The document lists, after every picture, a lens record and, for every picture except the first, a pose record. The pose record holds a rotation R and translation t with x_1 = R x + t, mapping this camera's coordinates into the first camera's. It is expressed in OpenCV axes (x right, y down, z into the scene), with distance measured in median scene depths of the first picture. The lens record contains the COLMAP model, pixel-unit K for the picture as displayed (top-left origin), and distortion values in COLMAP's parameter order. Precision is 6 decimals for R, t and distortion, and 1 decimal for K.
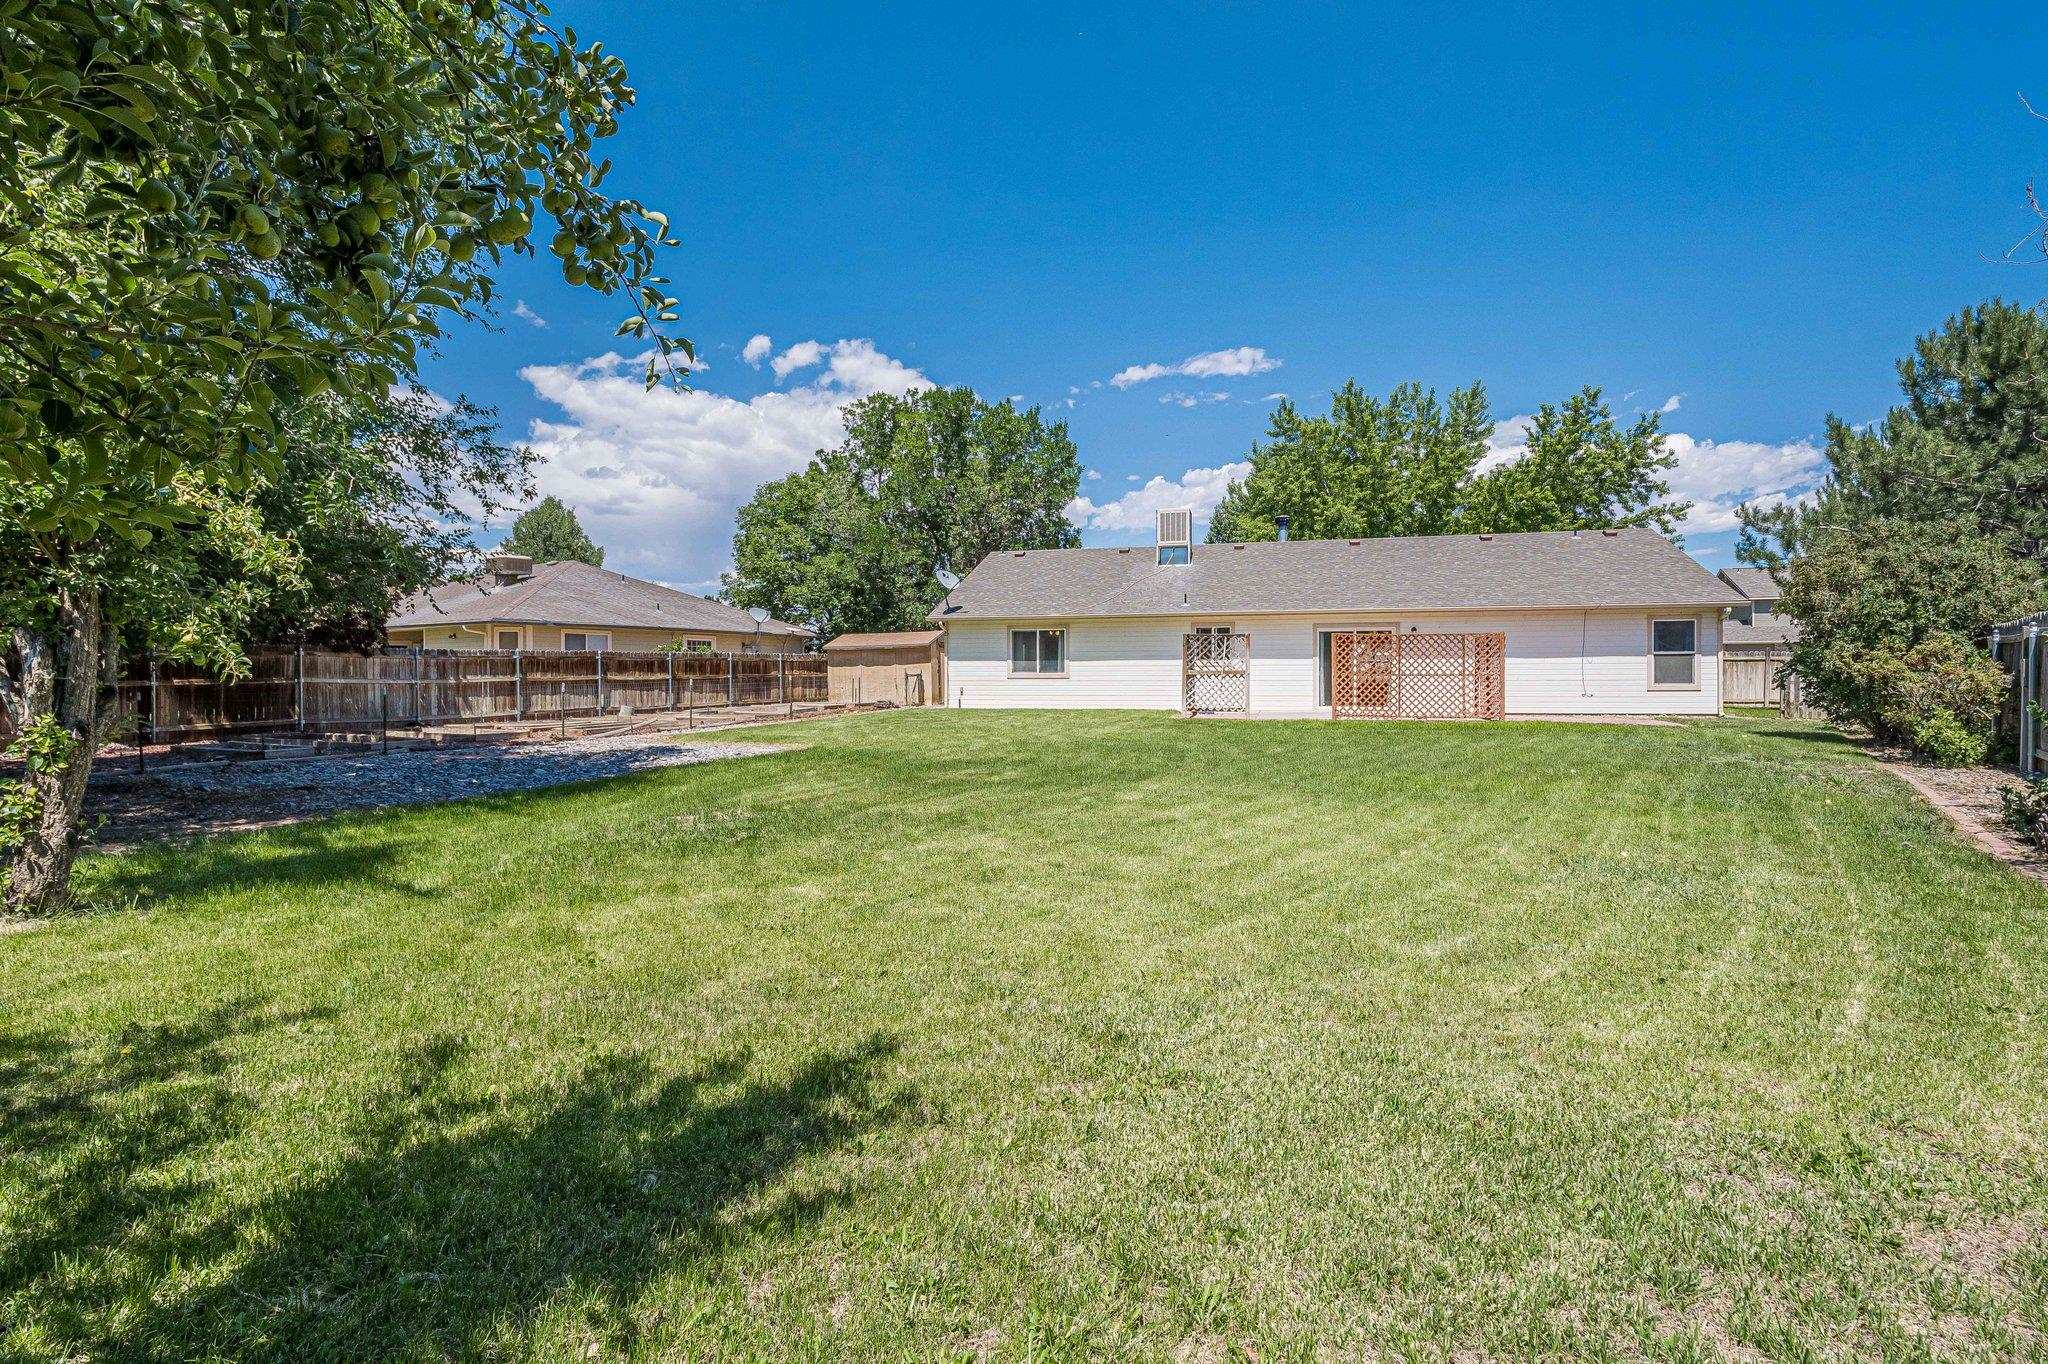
lens RADIAL K [[987.9, 0, 1023.6], [0, 987.9, 687.3], [0, 0, 1]] dist [-0.006111, -0.006214]
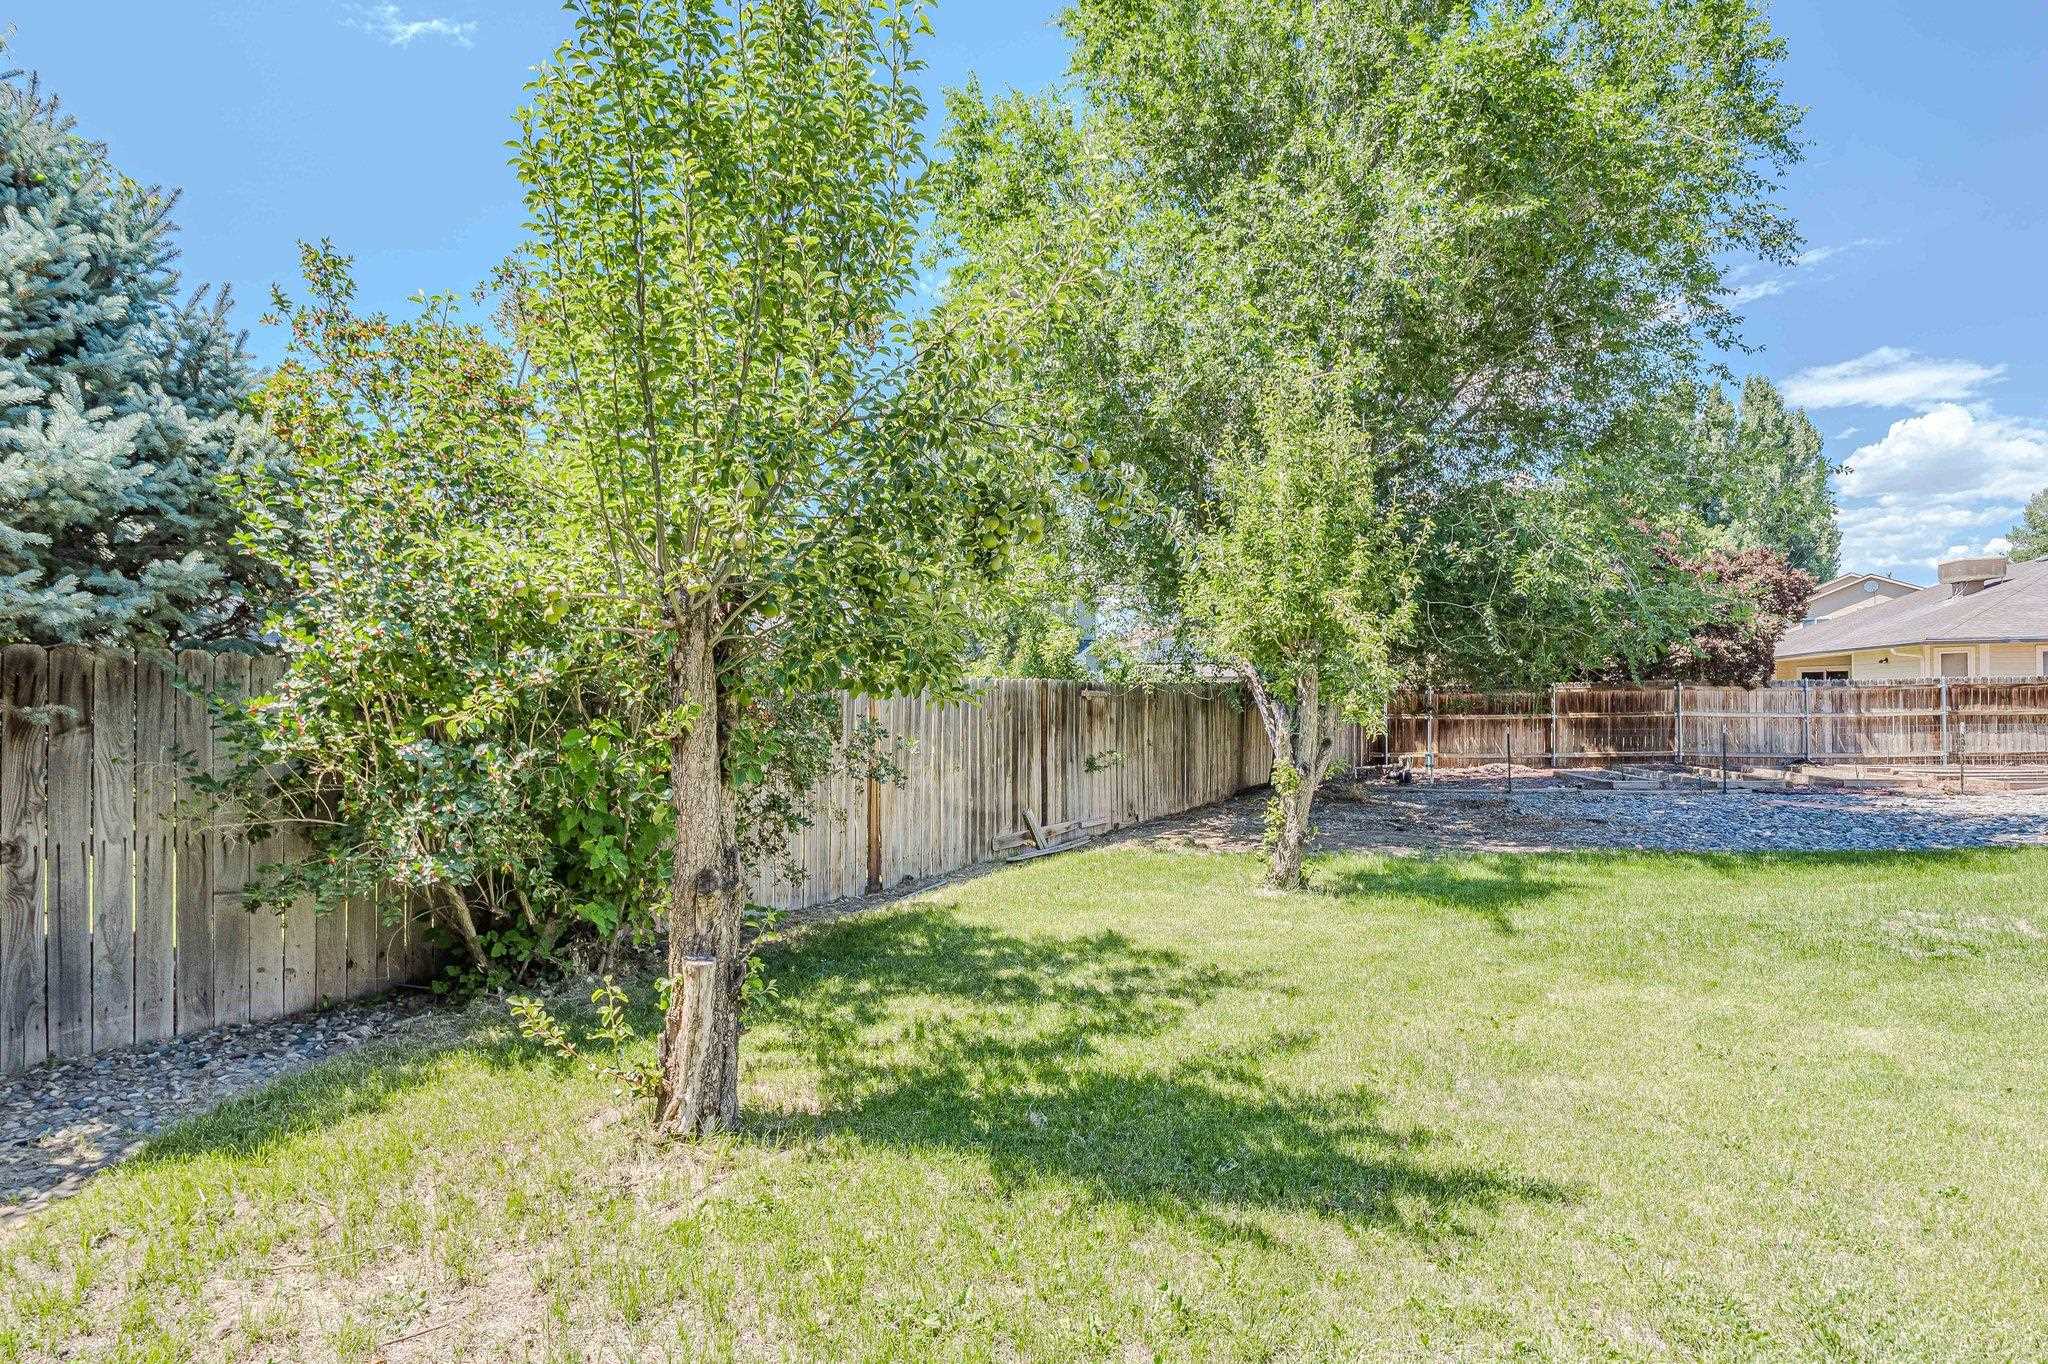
lens RADIAL K [[987.9, 0, 1009.3], [0, 987.9, 697.6], [0, 0, 1]] dist [-0.006111, -0.006214]
pose [[0.258504, -0.005524, -0.965994, 0.073774], [-0.006528, 0.999951, -0.007465, -0.009927], [0.965988, 0.008235, 0.258455, 0.034429]]
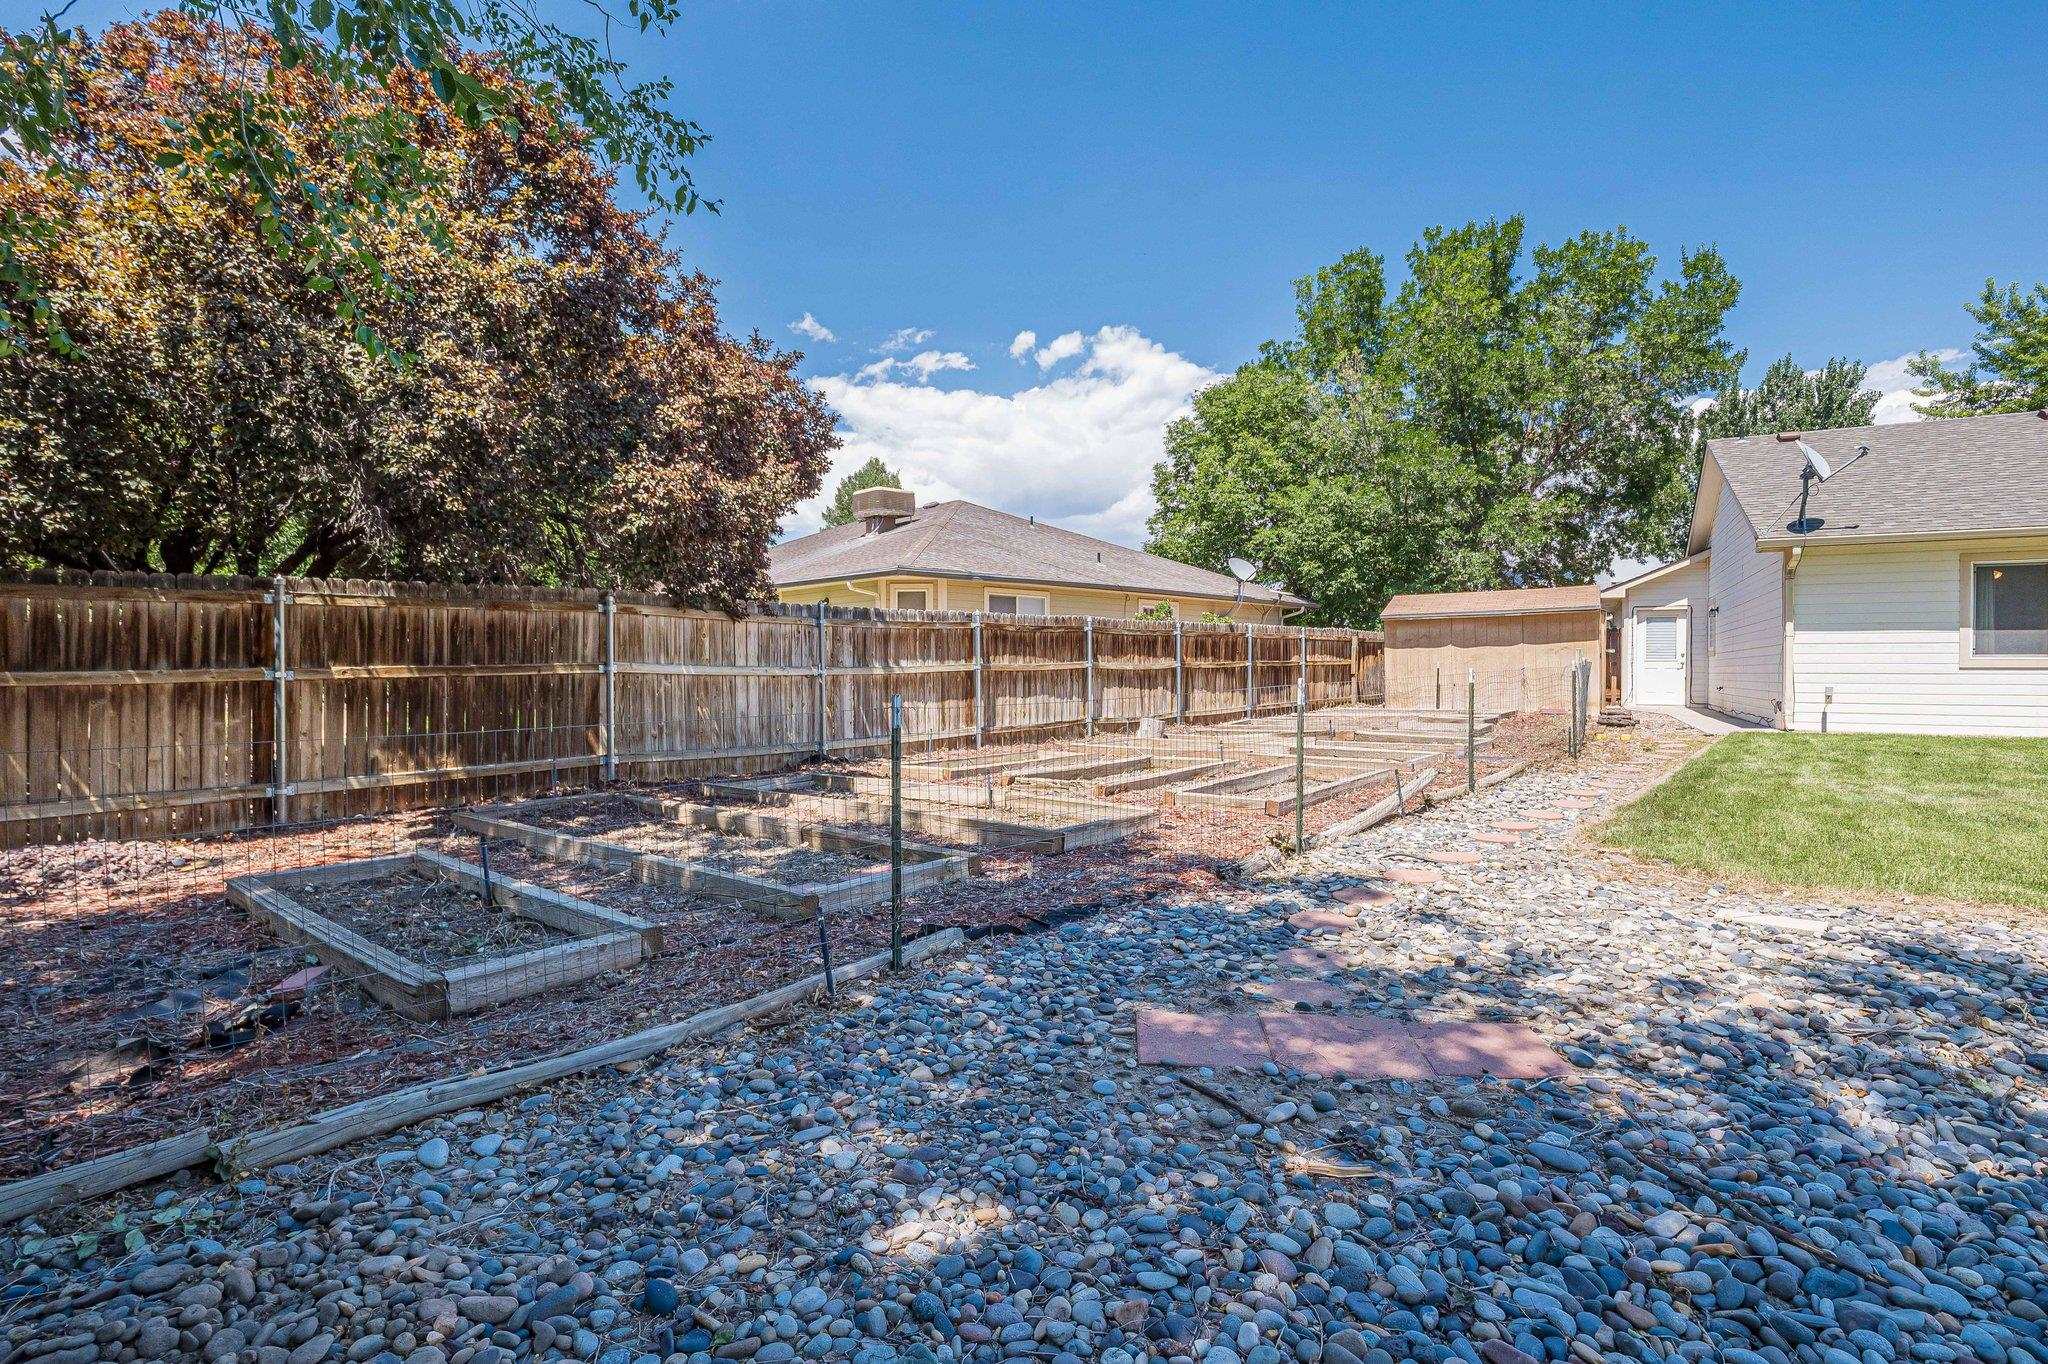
lens RADIAL K [[987.9, 0, 1040.7], [0, 987.9, 672.4], [0, 0, 1]] dist [-0.006111, -0.006214]
pose [[0.972528, 0.002730, -0.232769, -0.358883], [-0.003911, 0.999982, -0.004614, -0.003340], [0.232752, 0.005398, 0.972521, 0.496401]]
